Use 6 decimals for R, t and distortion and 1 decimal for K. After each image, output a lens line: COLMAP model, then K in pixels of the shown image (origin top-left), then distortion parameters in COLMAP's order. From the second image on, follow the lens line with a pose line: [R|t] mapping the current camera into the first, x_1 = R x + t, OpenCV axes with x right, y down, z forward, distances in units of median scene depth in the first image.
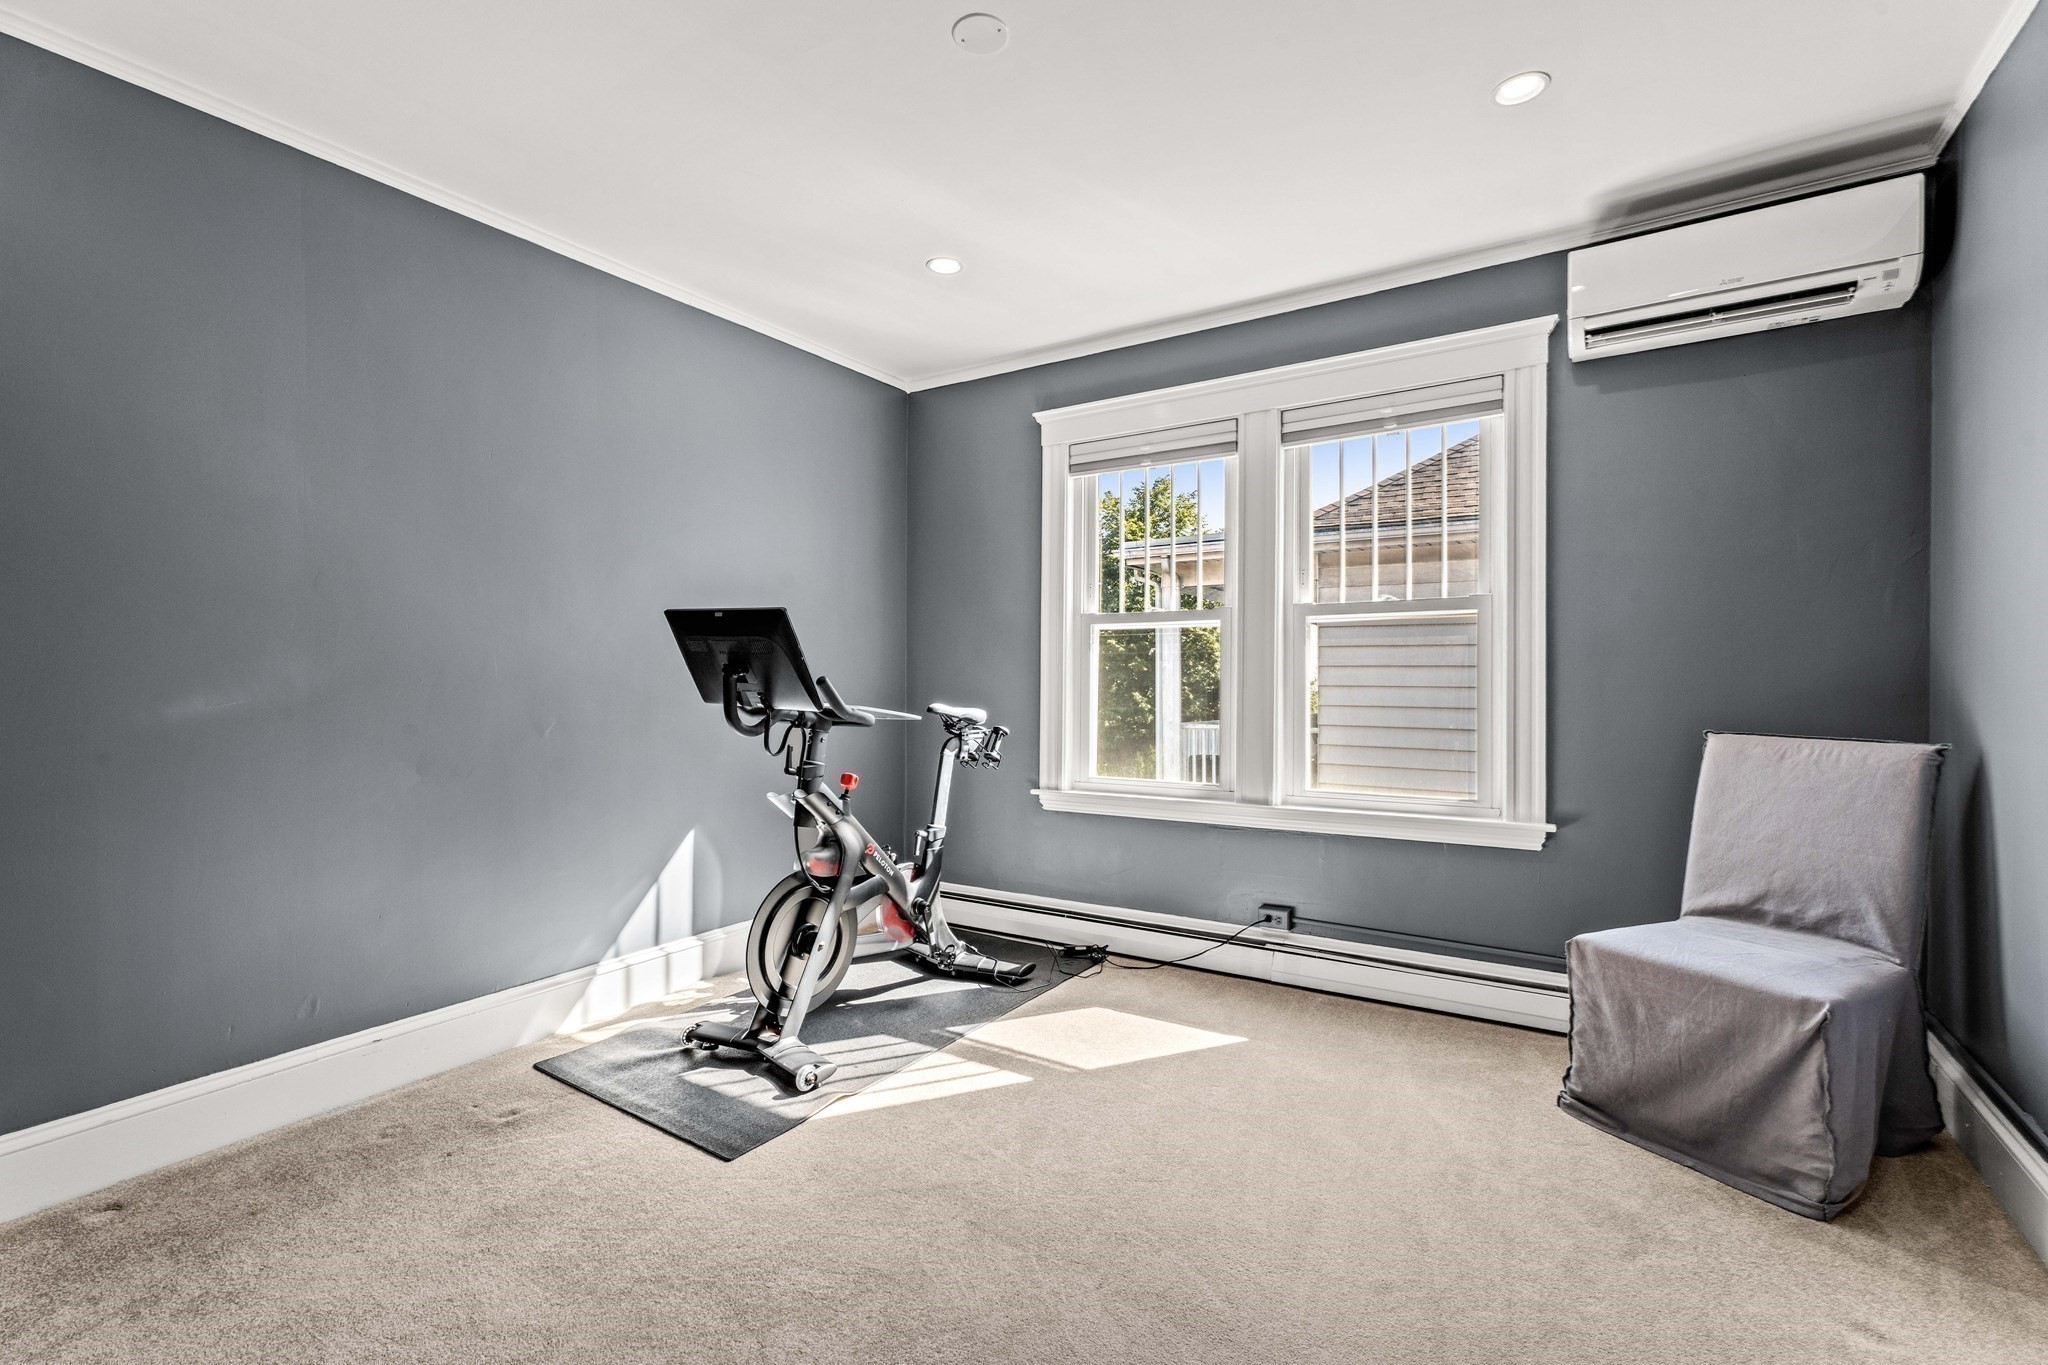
lens RADIAL K [[899.5, 0, 1079.5], [0, 899.5, 663.2], [0, 0, 1]] dist [-0.003097, 0.001016]
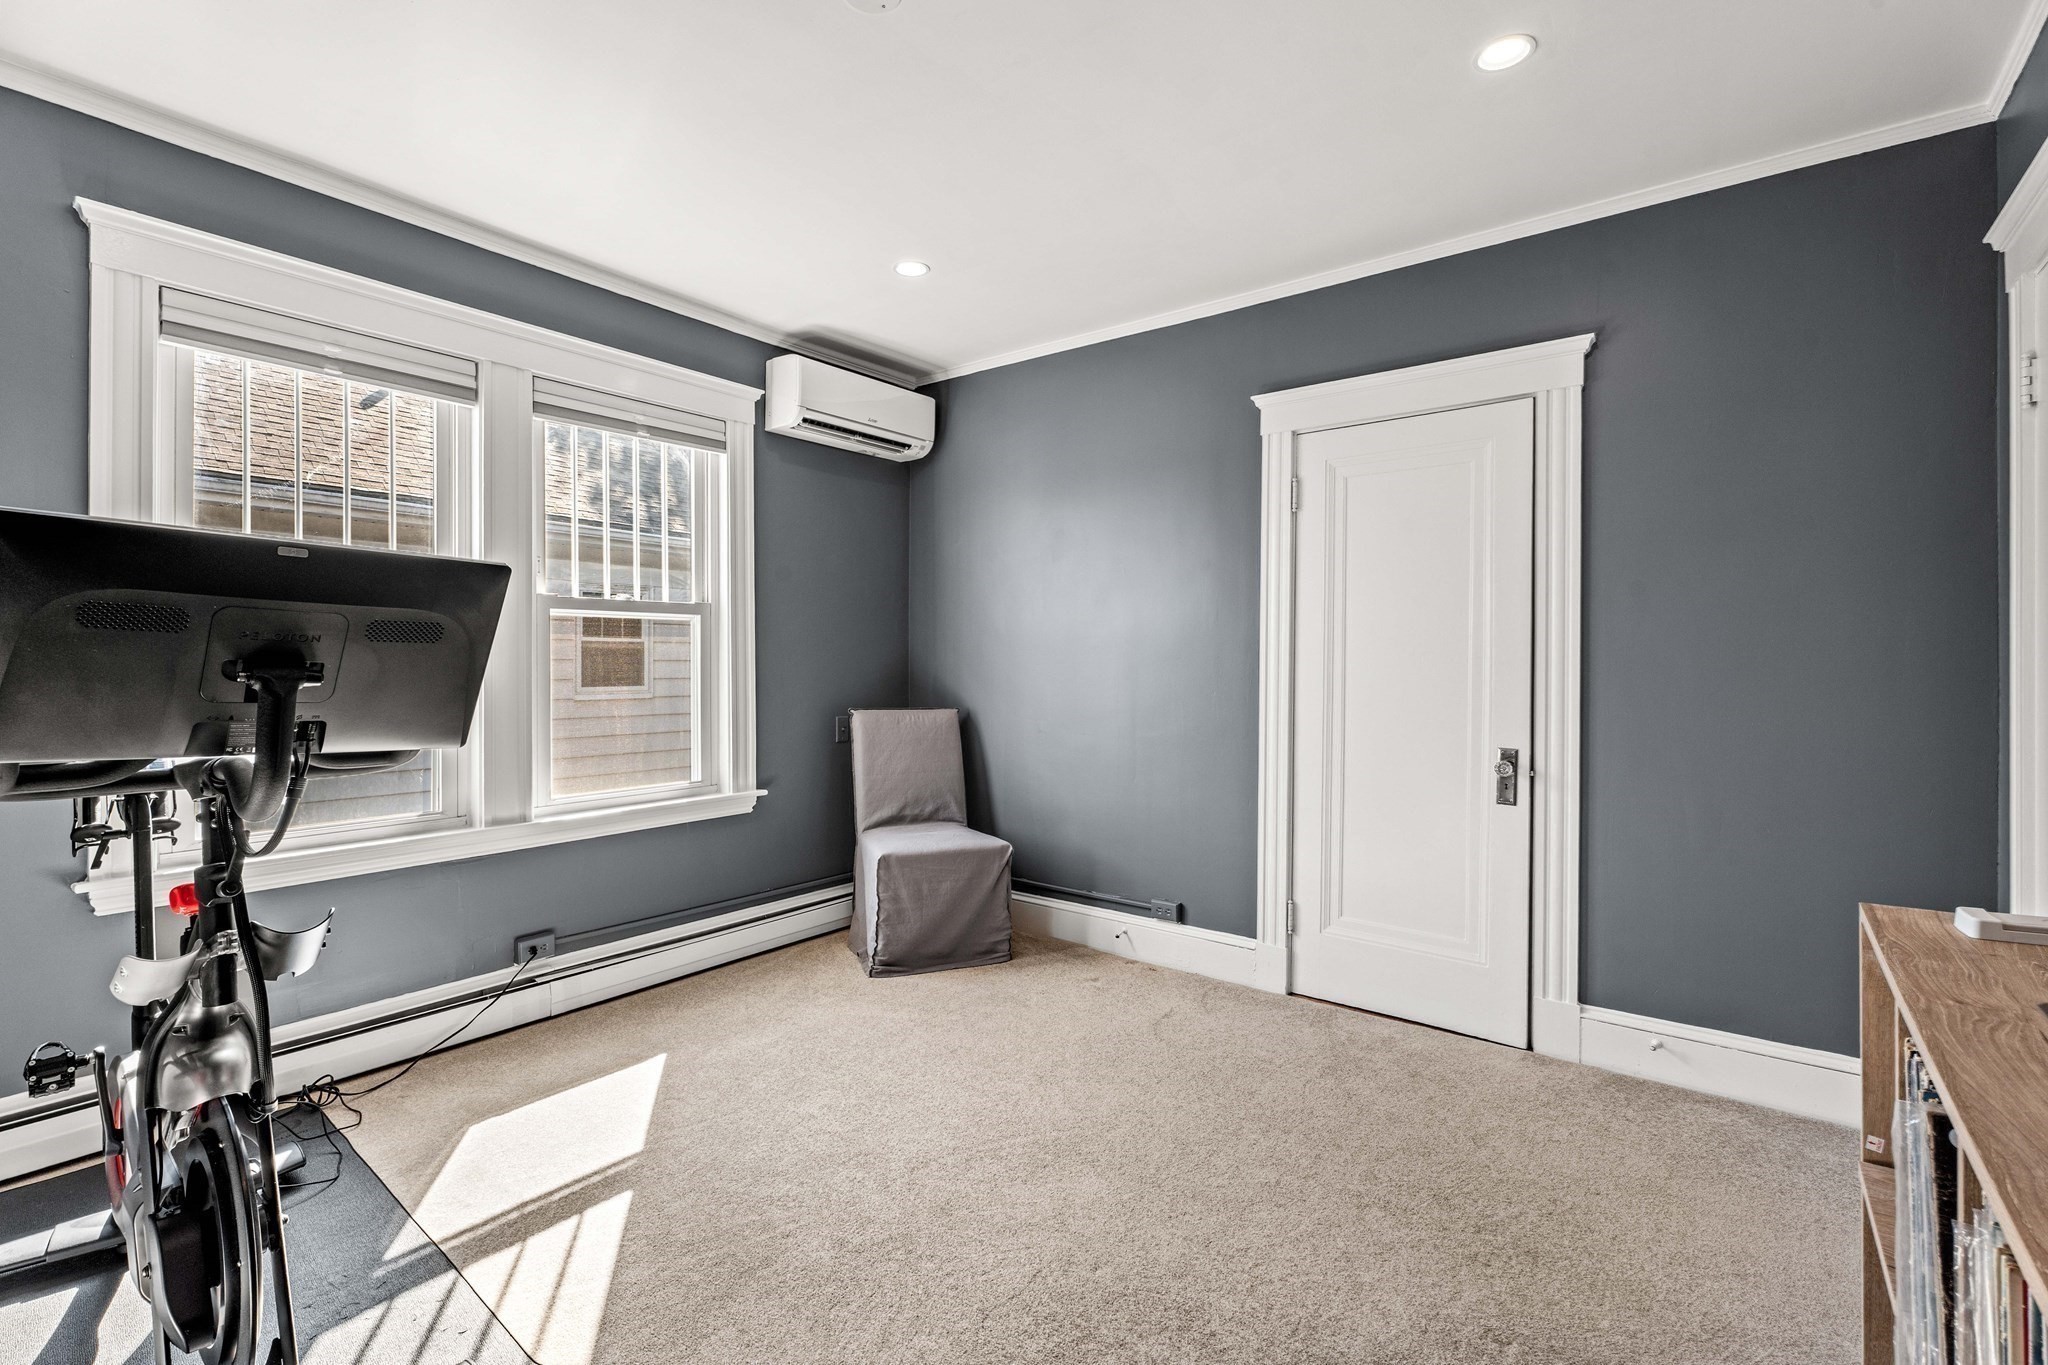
lens RADIAL K [[899.5, 0, 974.1], [0, 899.5, 644.8], [0, 0, 1]] dist [-0.003097, 0.001016]
pose [[0.146180, 0.022861, 0.988994, -0.685820], [-0.016818, 0.999646, -0.020622, -0.004433], [-0.989115, -0.013619, 0.146513, 0.509920]]
